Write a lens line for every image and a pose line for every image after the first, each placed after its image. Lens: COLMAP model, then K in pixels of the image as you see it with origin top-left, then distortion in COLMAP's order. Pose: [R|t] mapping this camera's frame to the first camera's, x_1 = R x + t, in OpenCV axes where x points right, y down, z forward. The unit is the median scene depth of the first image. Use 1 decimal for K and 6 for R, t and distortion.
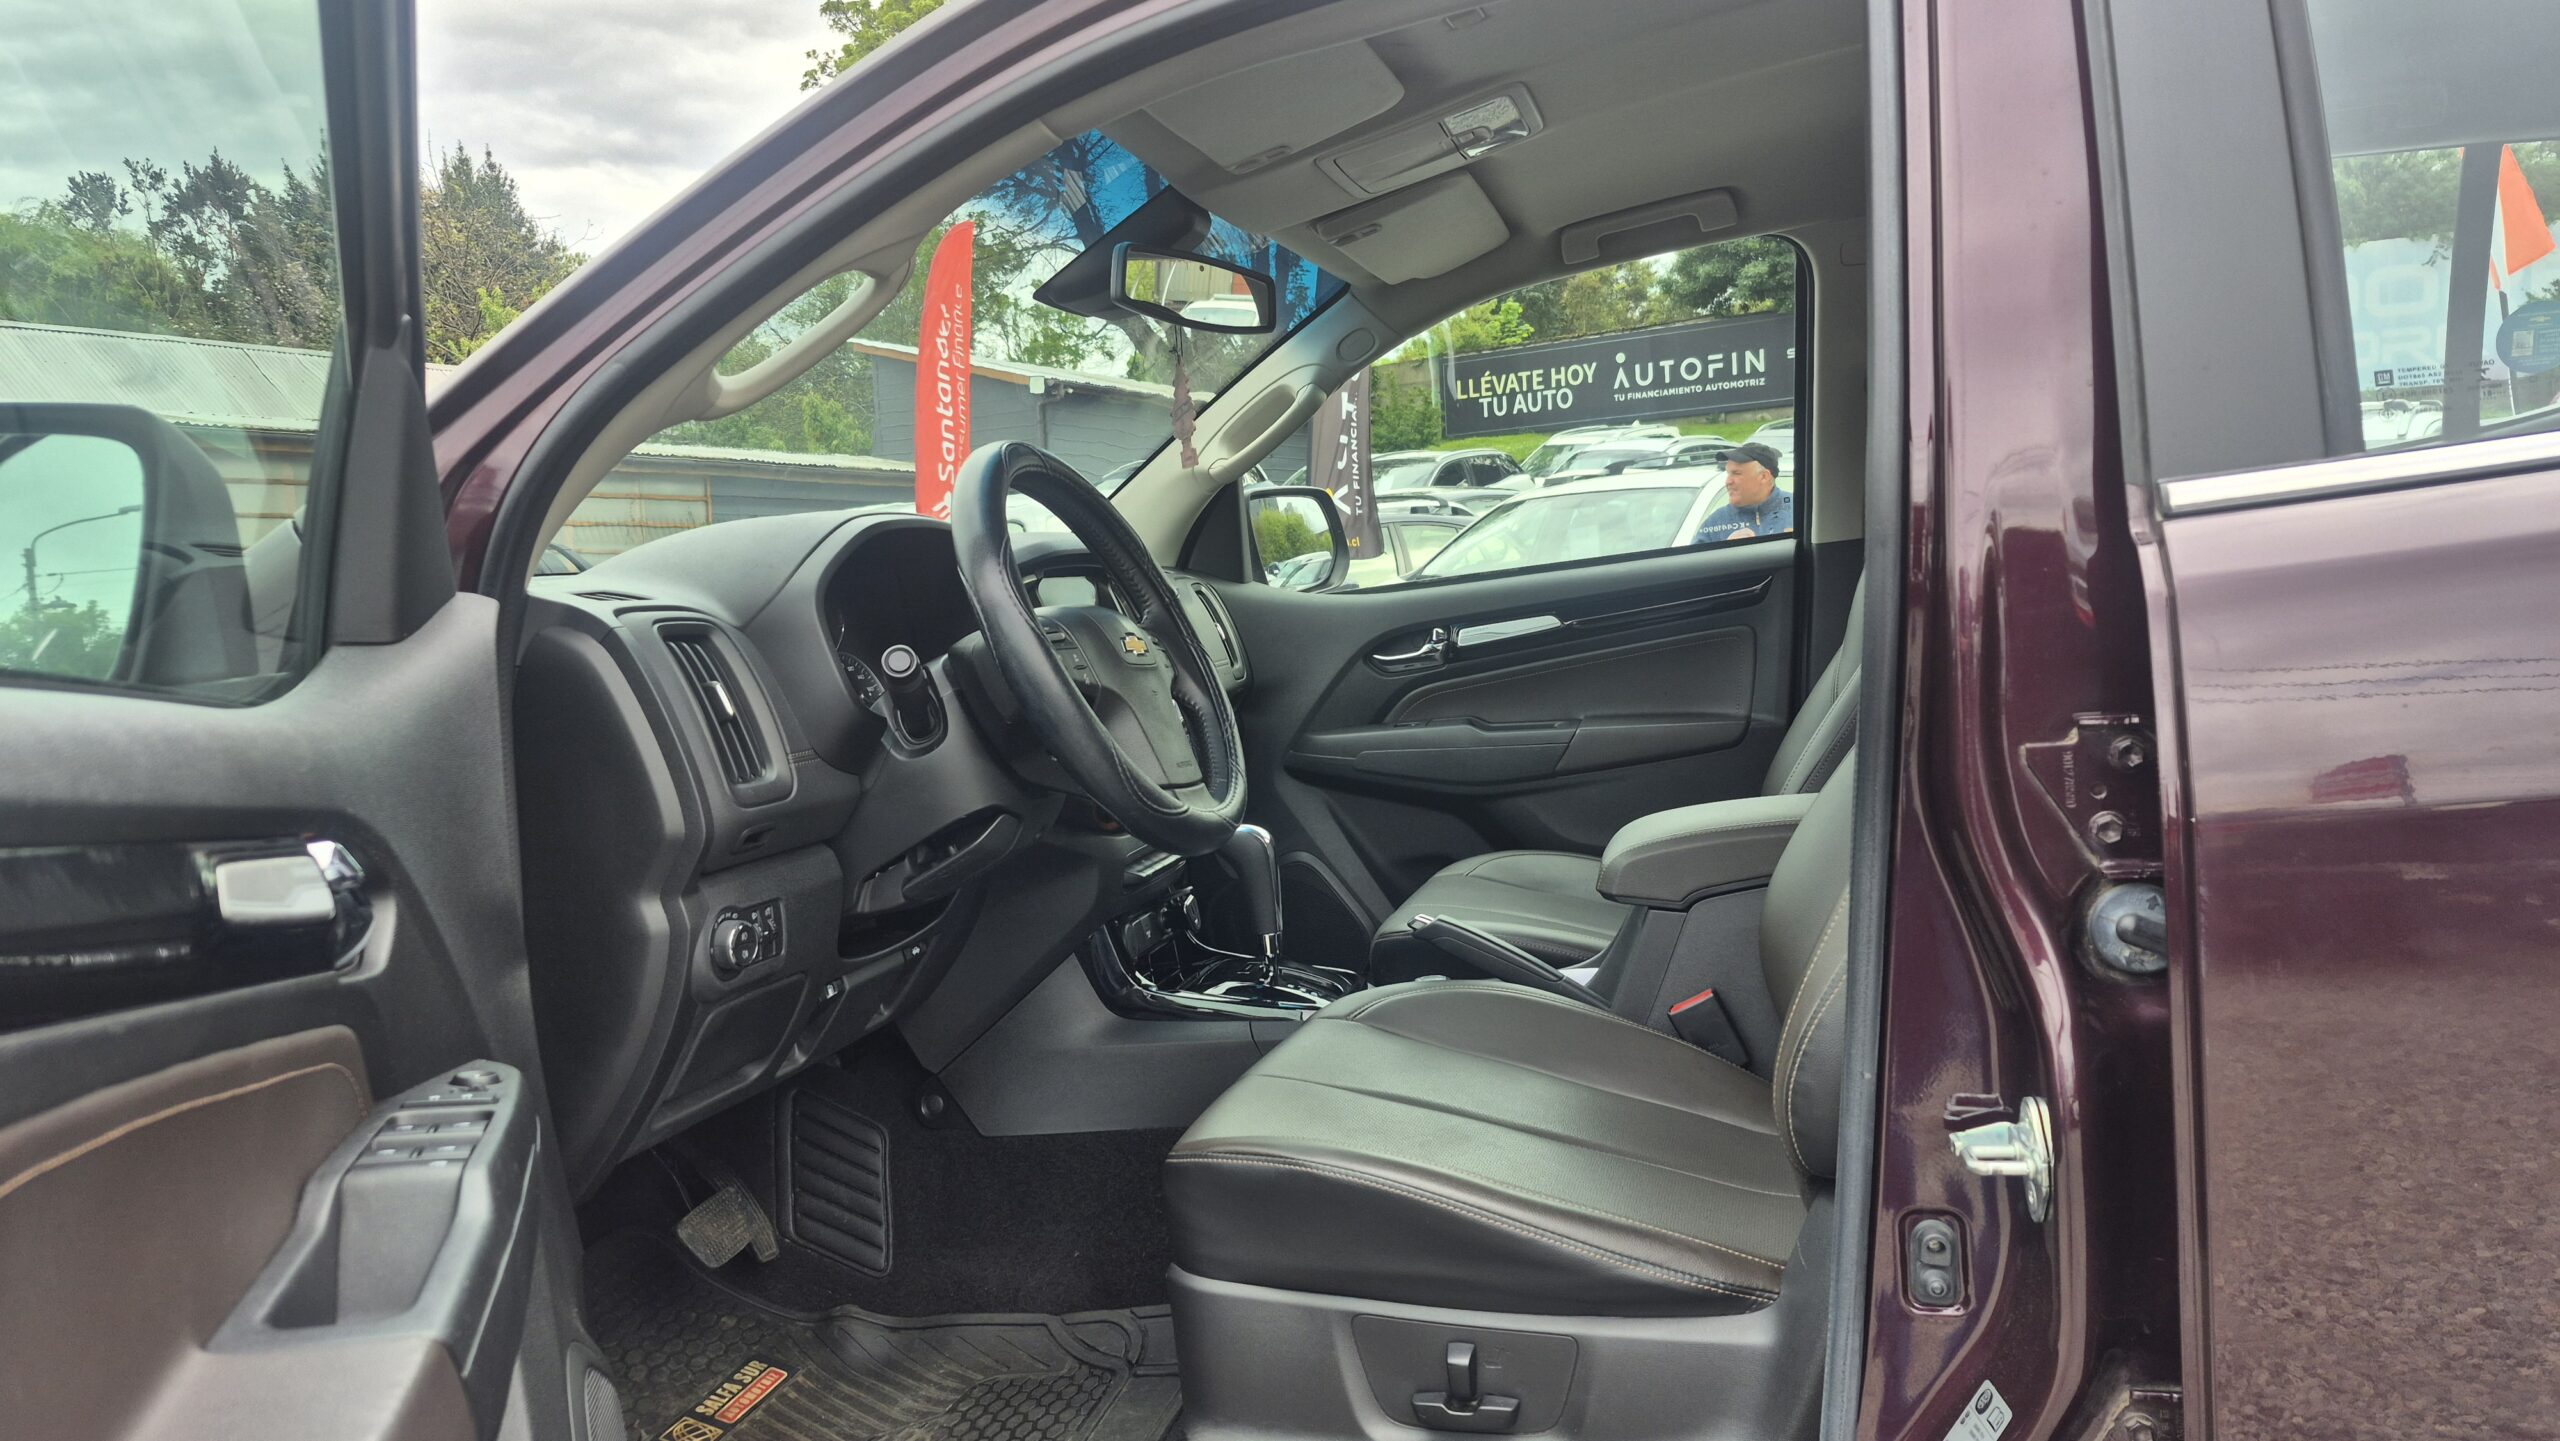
lens RADIAL K [[1788.7, 0, 1312.8], [0, 1788.7, 713.8], [0, 0, 1]] dist [0.068258, -0.073310]
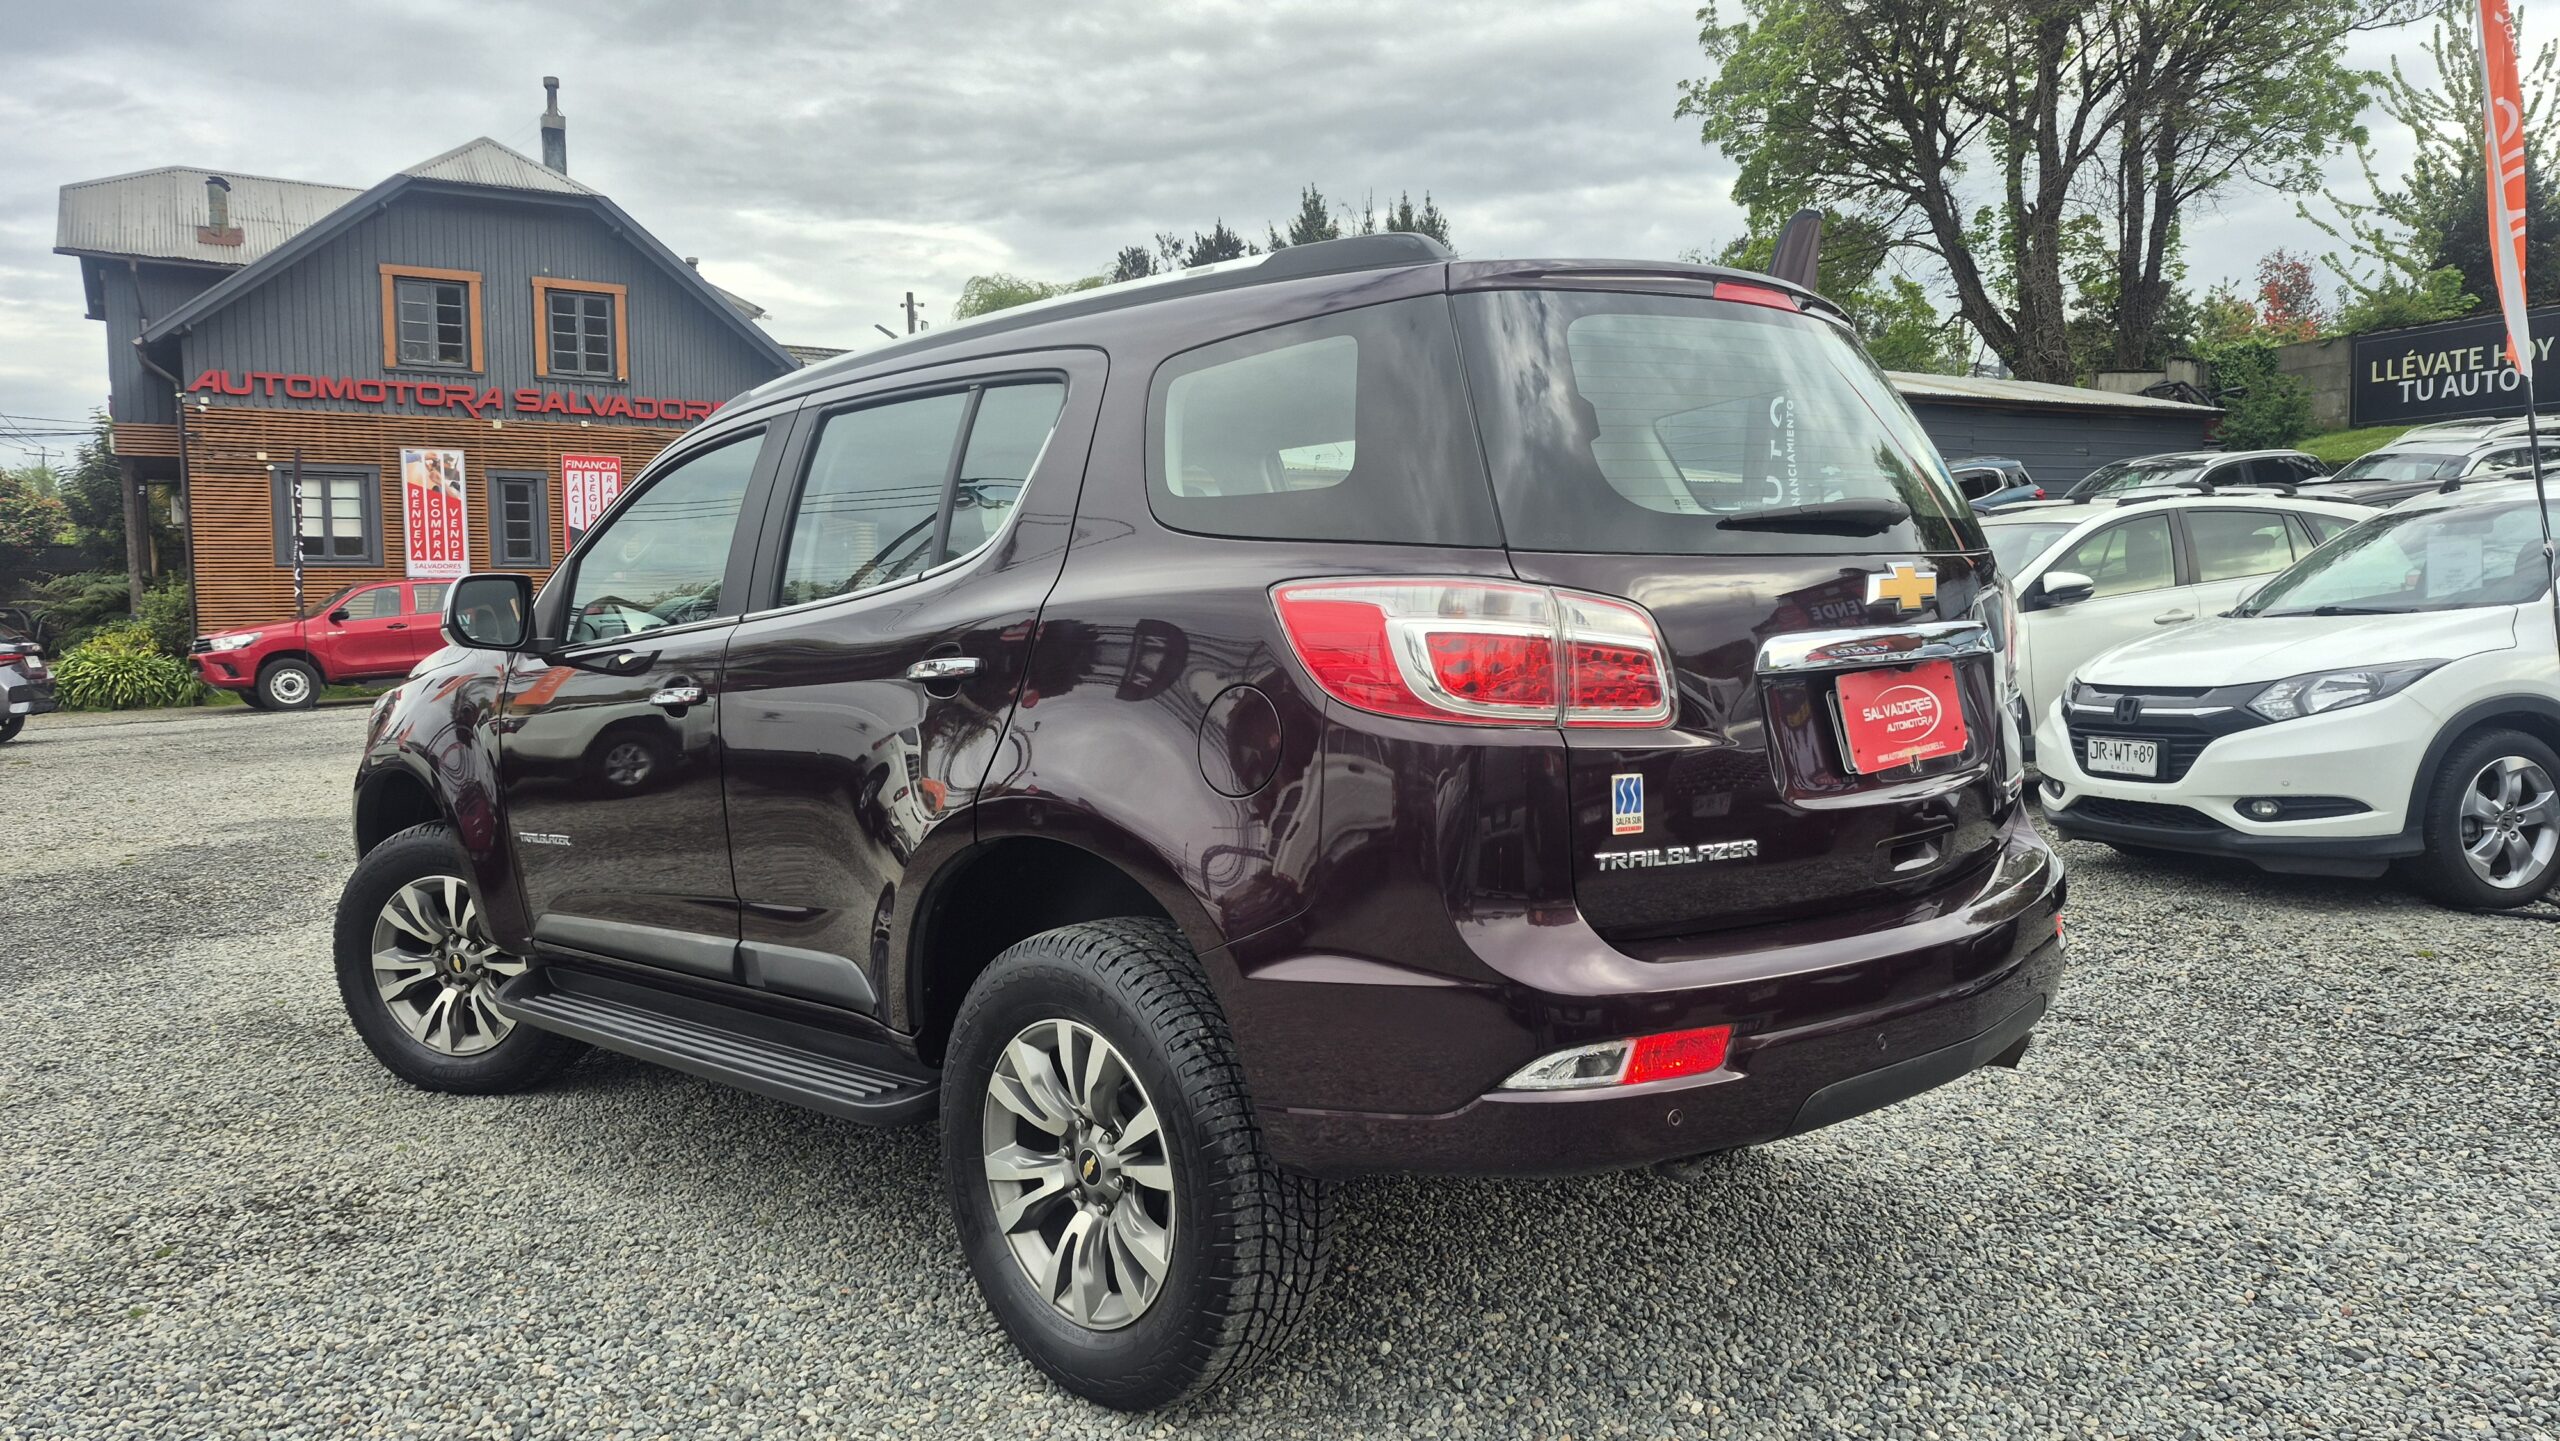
lens RADIAL K [[1788.7, 0, 1275.6], [0, 1788.7, 704.0], [0, 0, 1]] dist [0.068258, -0.073310]
pose [[0.854291, 0.063656, -0.515882, 0.151033], [-0.061512, 0.997880, 0.021269, -0.005420], [0.516142, 0.013562, 0.856395, -0.071856]]
